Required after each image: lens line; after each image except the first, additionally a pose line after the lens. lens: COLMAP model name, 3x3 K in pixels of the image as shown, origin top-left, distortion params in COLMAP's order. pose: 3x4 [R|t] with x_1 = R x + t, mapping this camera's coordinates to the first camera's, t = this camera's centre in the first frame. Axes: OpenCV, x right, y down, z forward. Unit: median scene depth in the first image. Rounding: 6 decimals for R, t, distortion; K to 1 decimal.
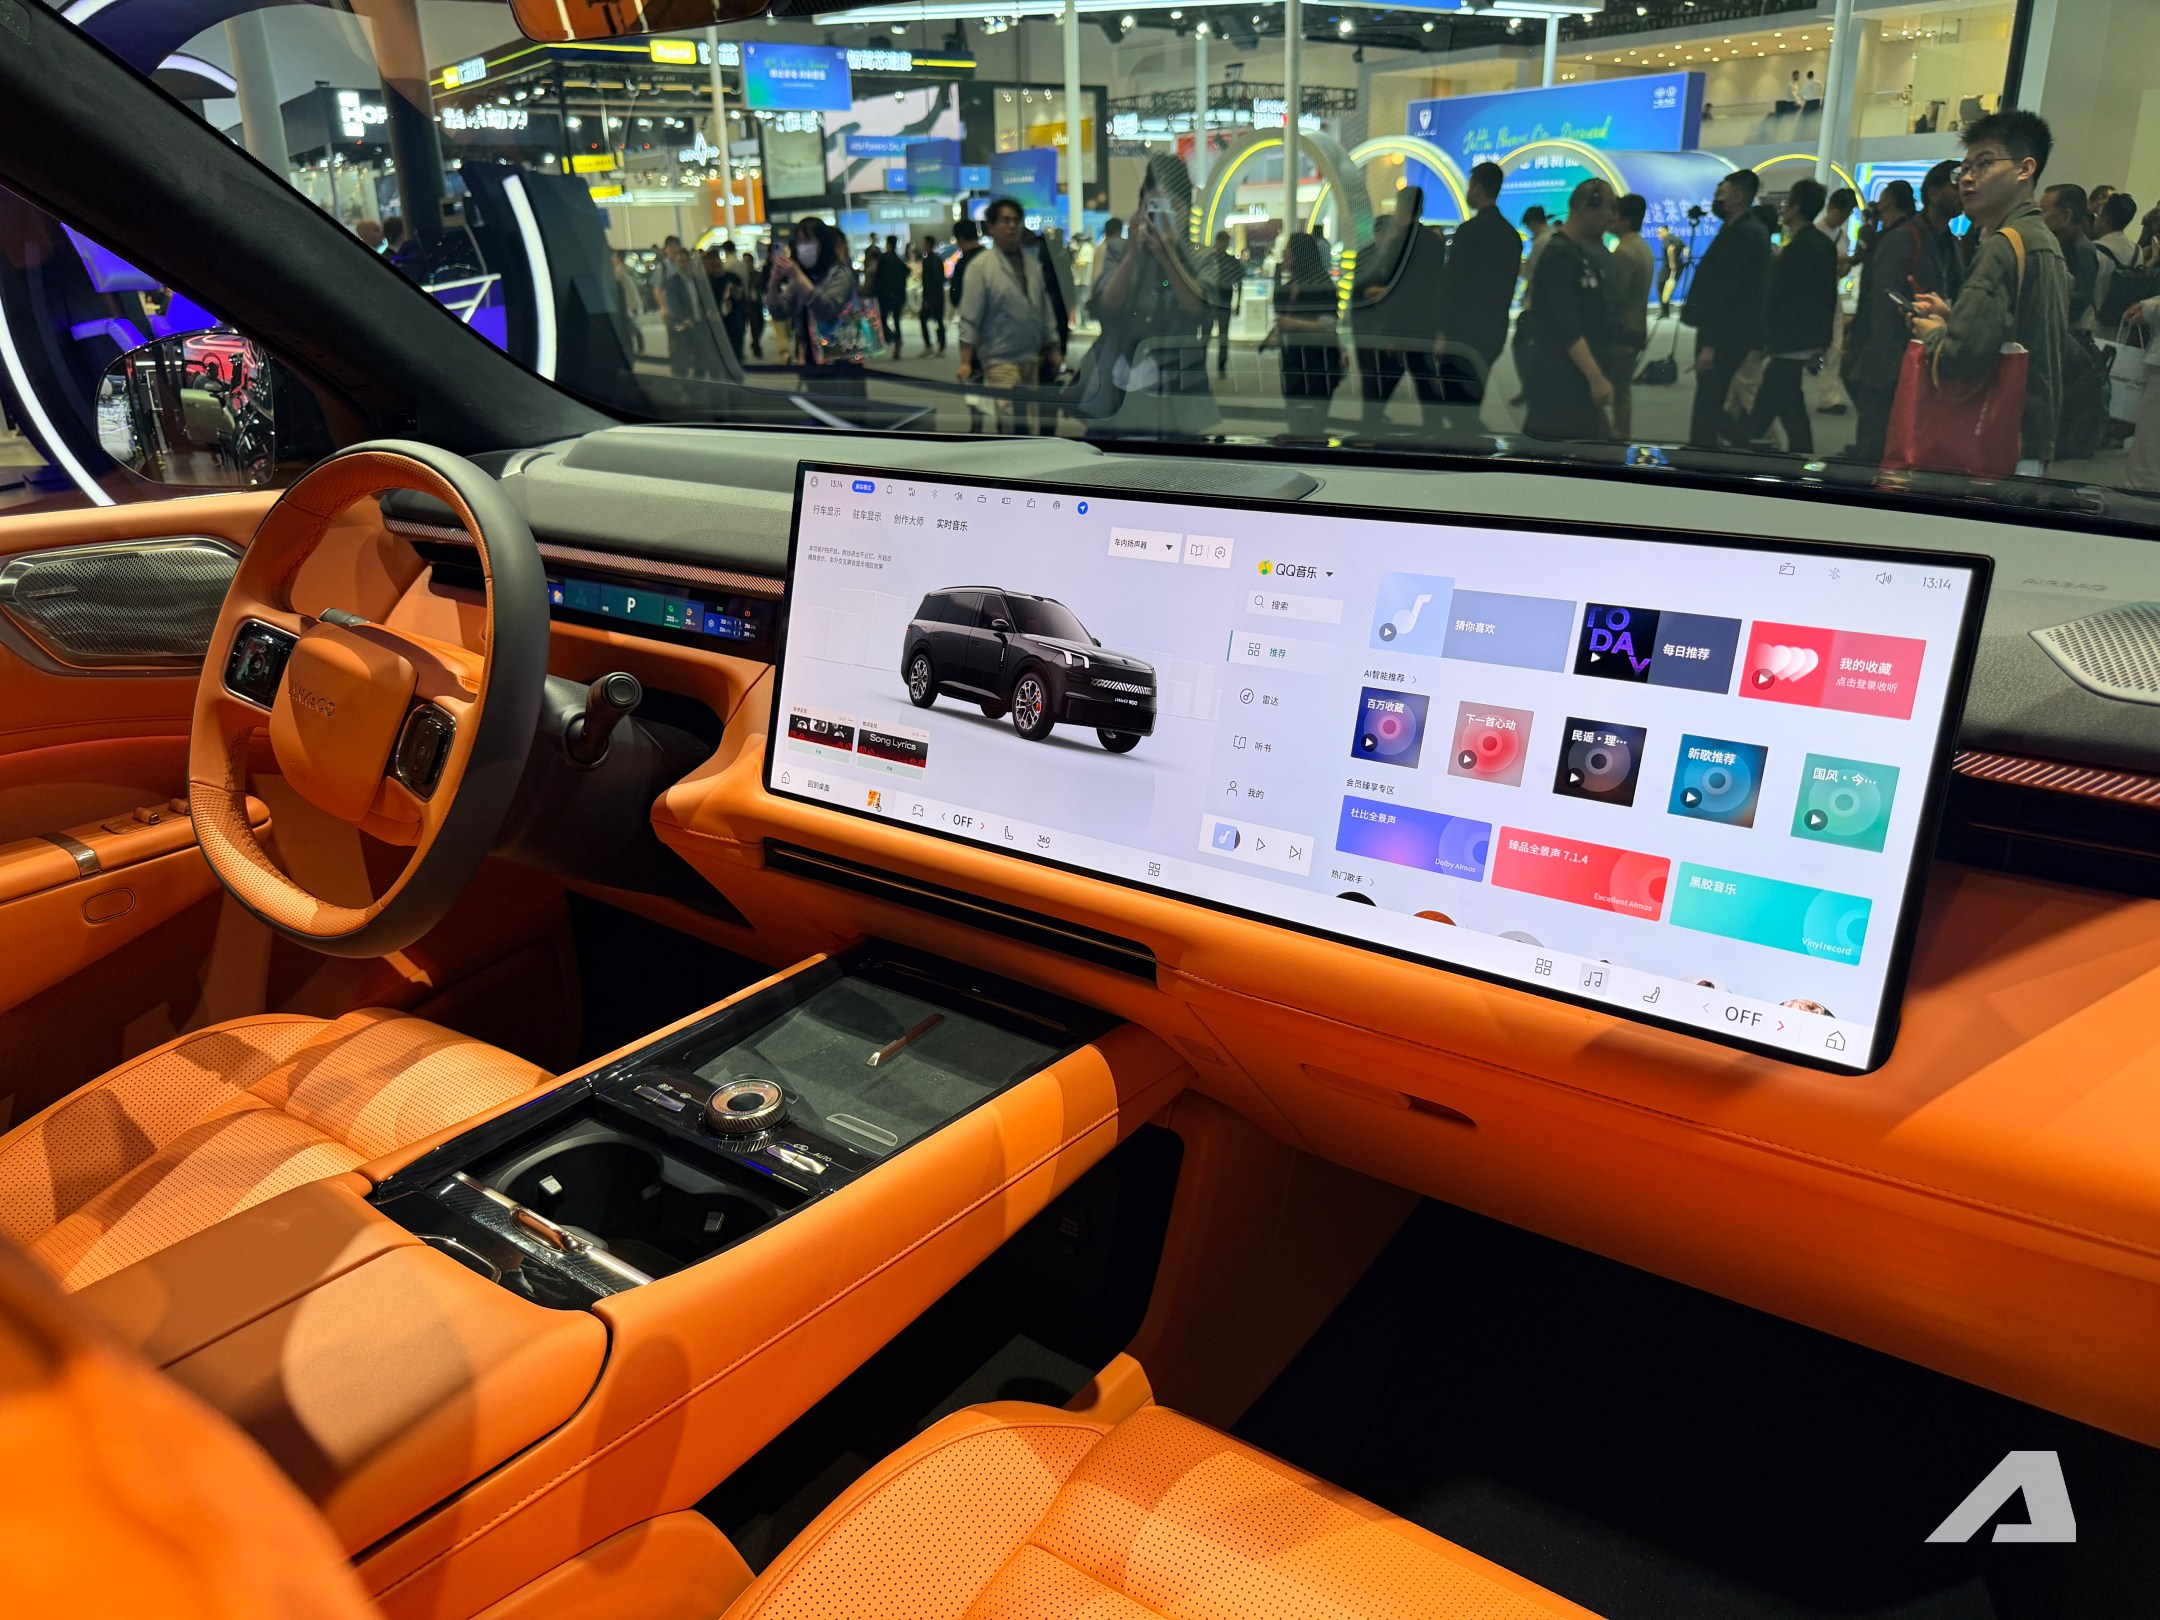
lens RADIAL K [[1499.7, 0, 1080.0], [0, 1499.7, 810.0], [0, 0, 1]] dist [-0.002615, -0.000899]
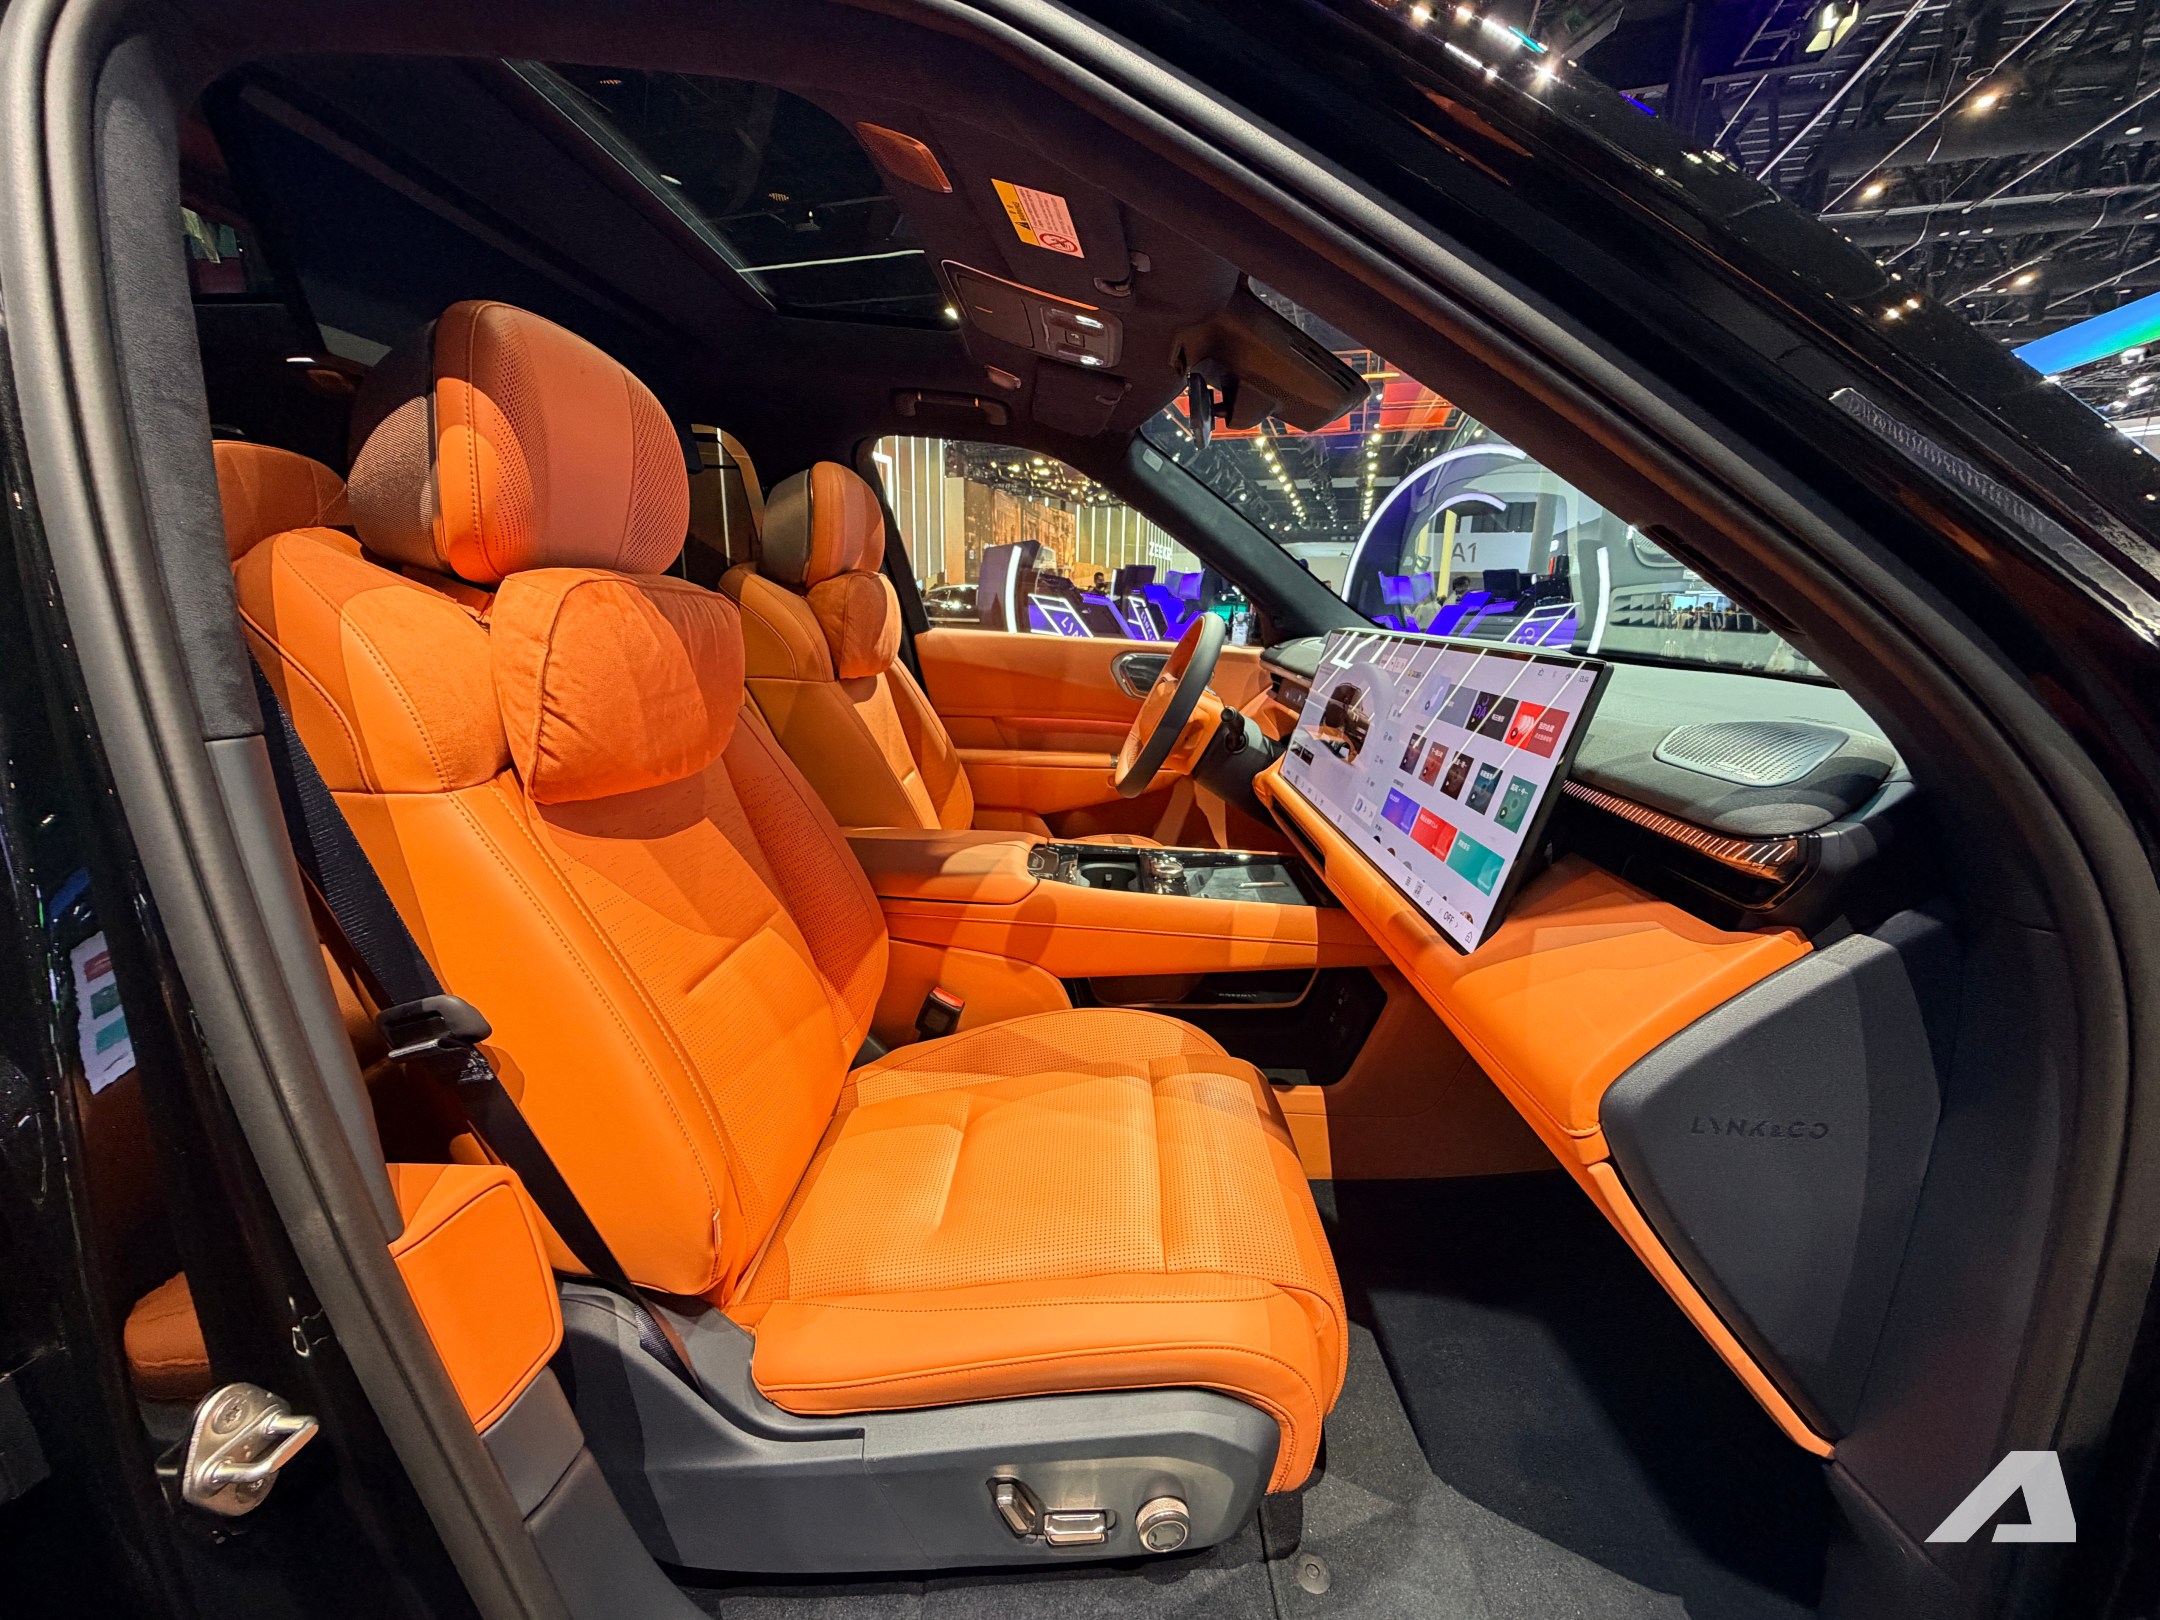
lens RADIAL K [[863.6, 0, 1077.8], [0, 863.6, 805.7], [0, 0, 1]] dist [0.003555, 0.000451]
pose [[0.572838, 0.217956, -0.790159, 0.935576], [-0.304796, 0.951513, 0.041496, 0.100251], [0.760891, 0.217067, 0.611495, 0.022881]]
